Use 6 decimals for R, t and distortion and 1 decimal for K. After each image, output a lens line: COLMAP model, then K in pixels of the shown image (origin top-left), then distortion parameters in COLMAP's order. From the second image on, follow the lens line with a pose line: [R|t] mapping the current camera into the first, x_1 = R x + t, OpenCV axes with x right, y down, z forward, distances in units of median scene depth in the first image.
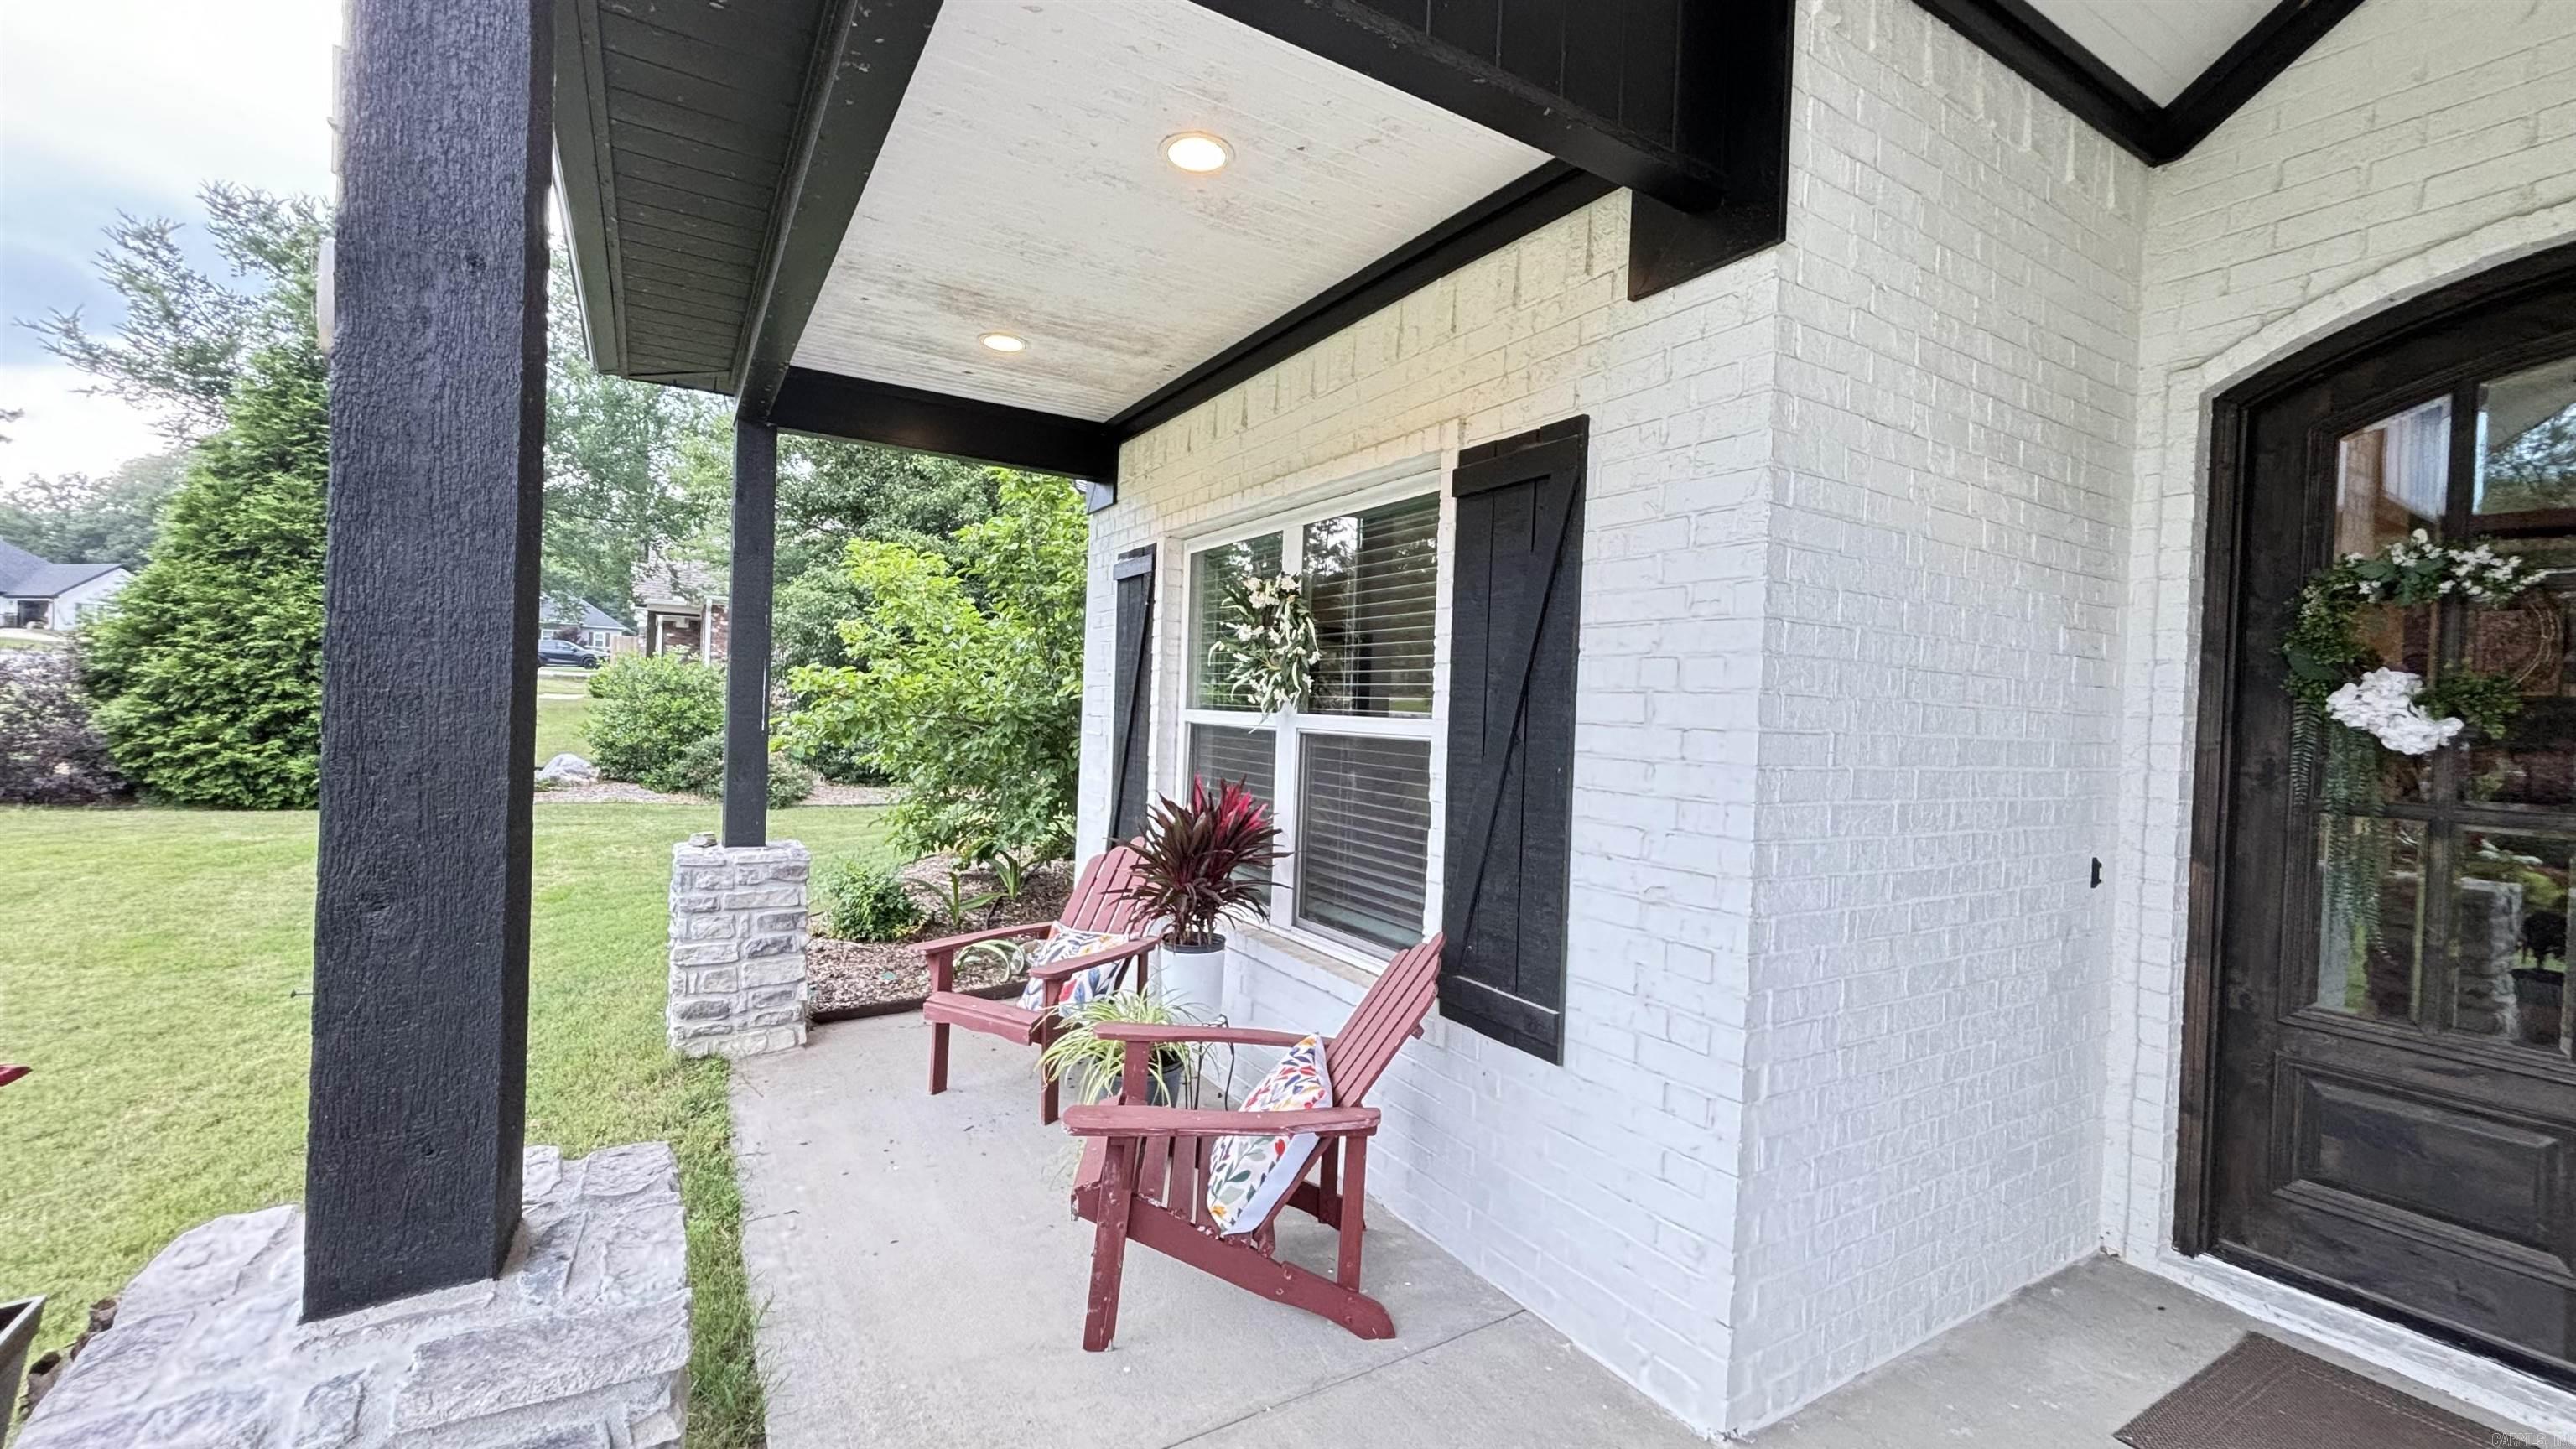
lens RADIAL K [[1034.4, 0, 1284.3], [0, 1034.4, 724.6], [0, 0, 1]] dist [0.006489, -0.002407]
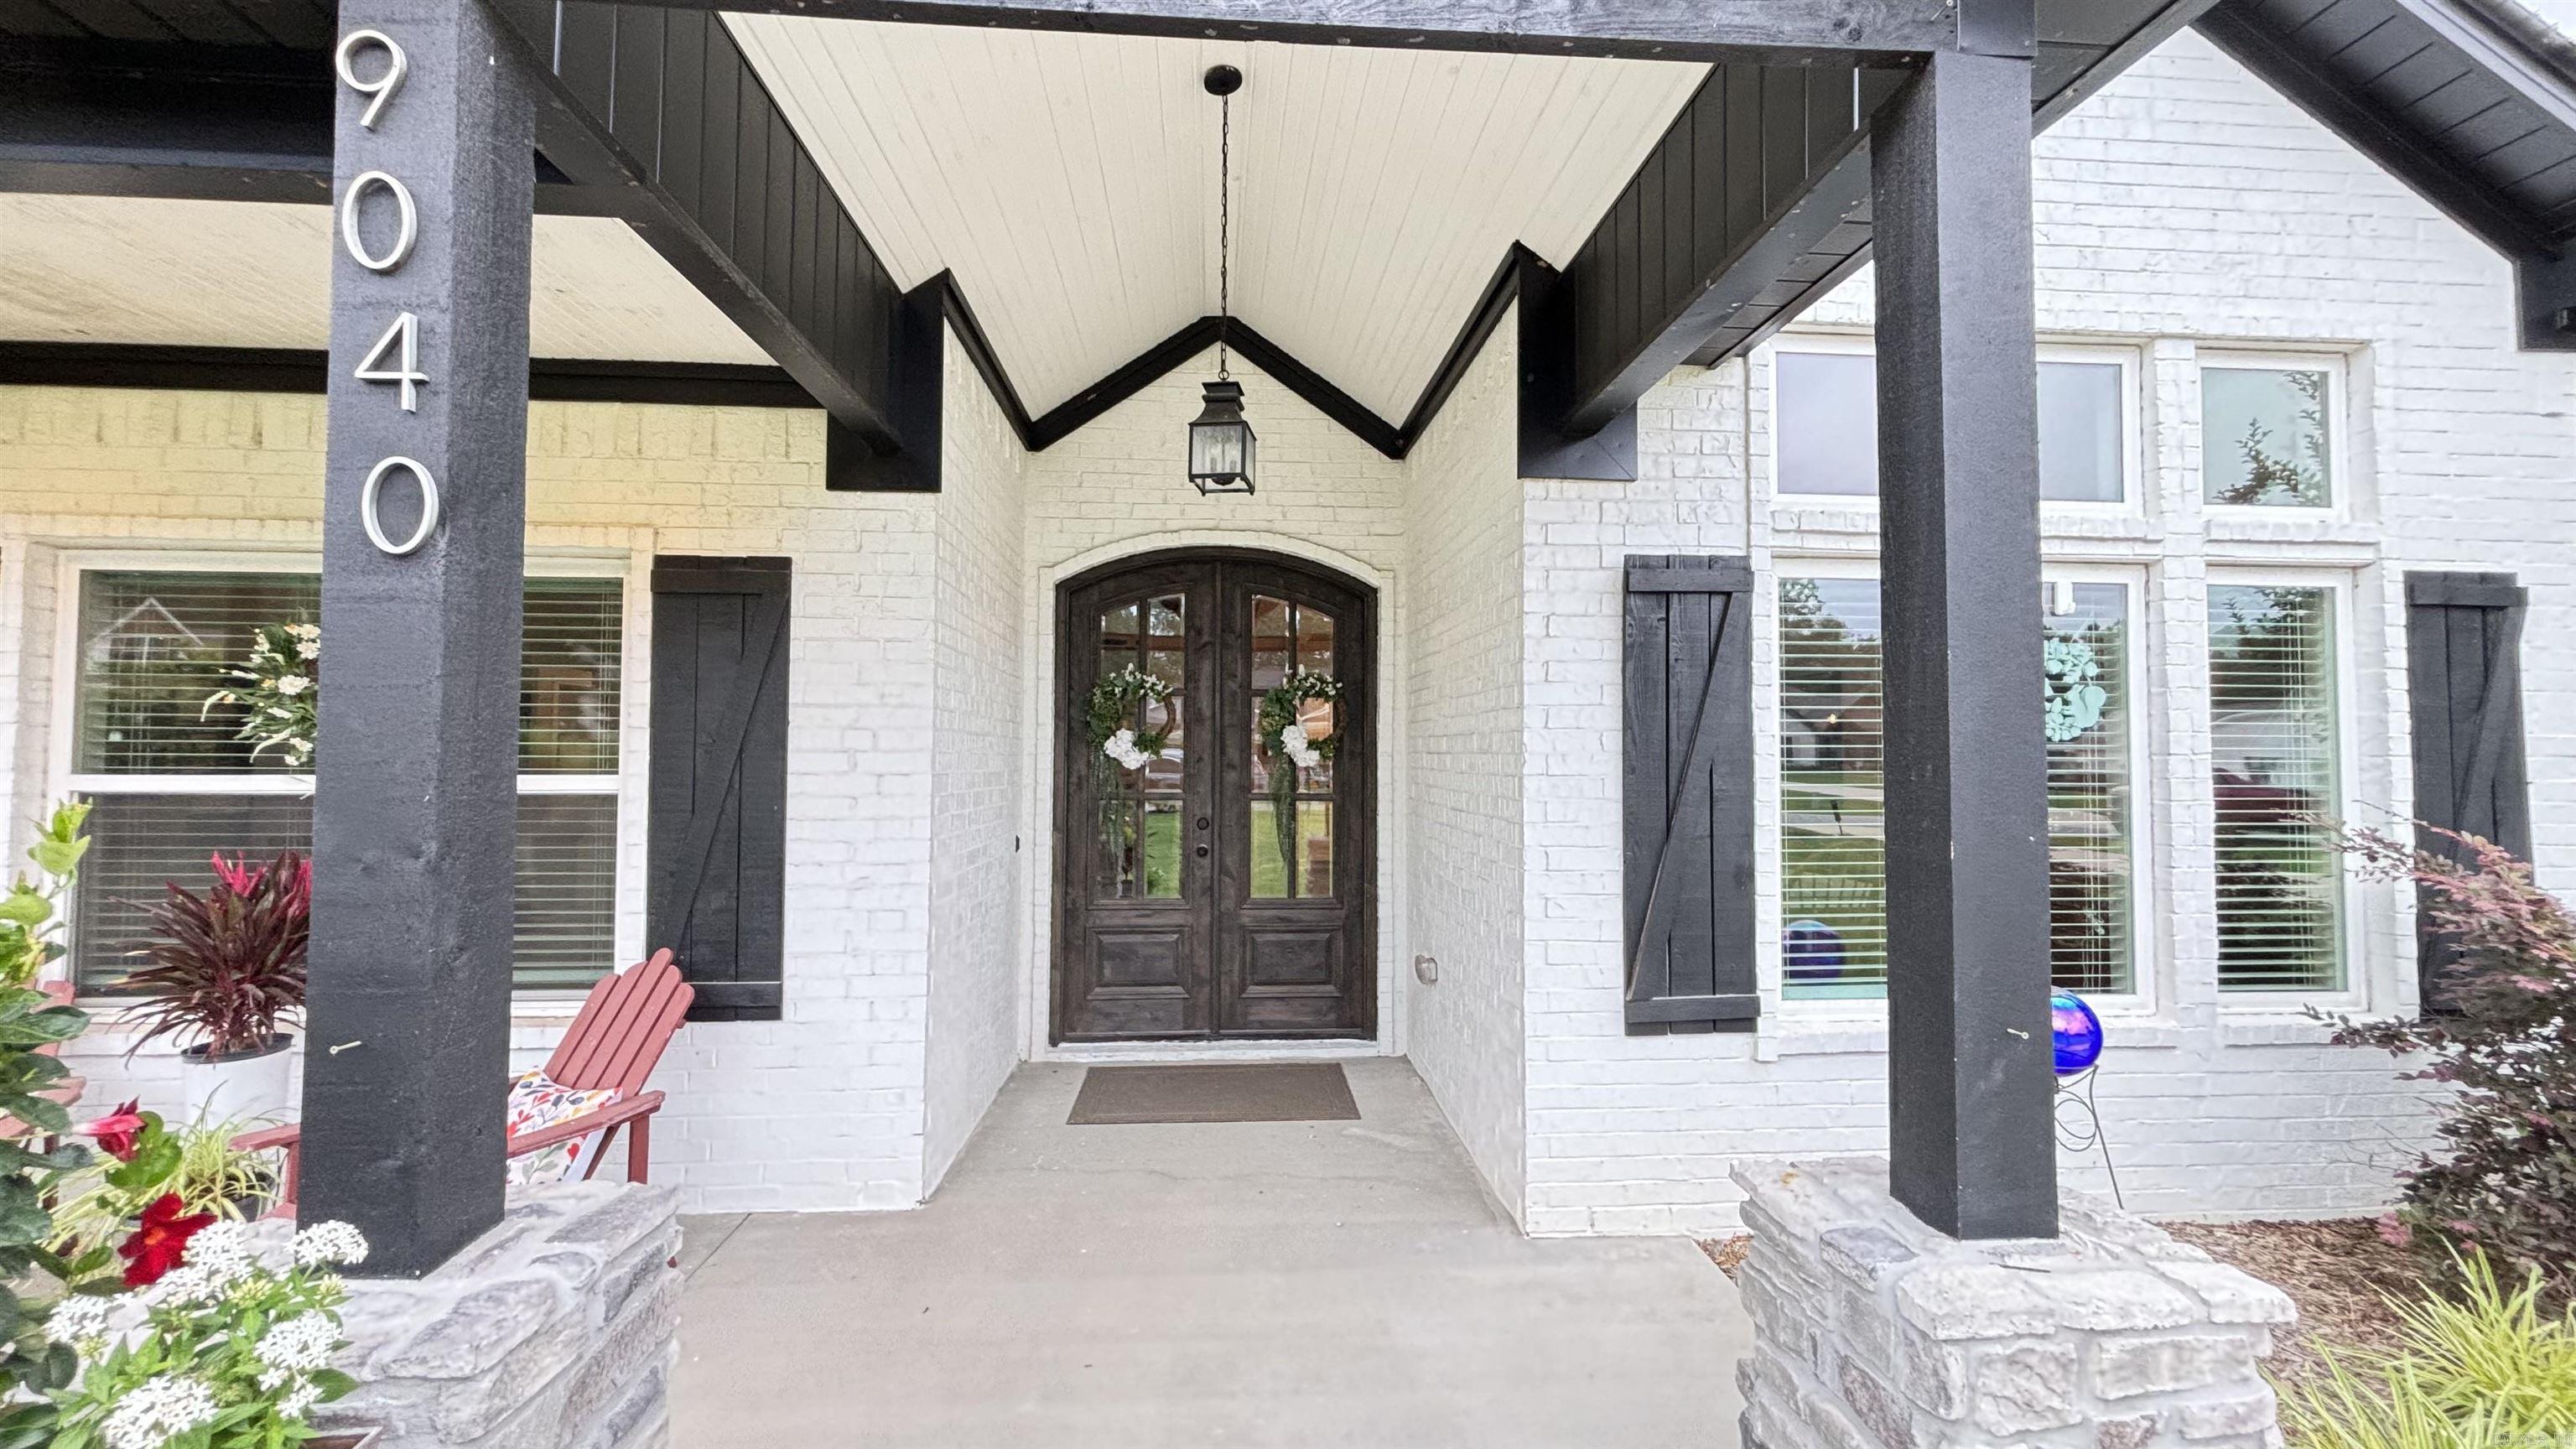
lens RADIAL K [[1034.4, 0, 1290.6], [0, 1034.4, 723.3], [0, 0, 1]] dist [0.006489, -0.002407]
pose [[0.453937, -0.003964, 0.891025, -0.636336], [0.026201, 0.999617, -0.008901, -0.037608], [-0.890648, 0.027386, 0.453867, -0.242759]]
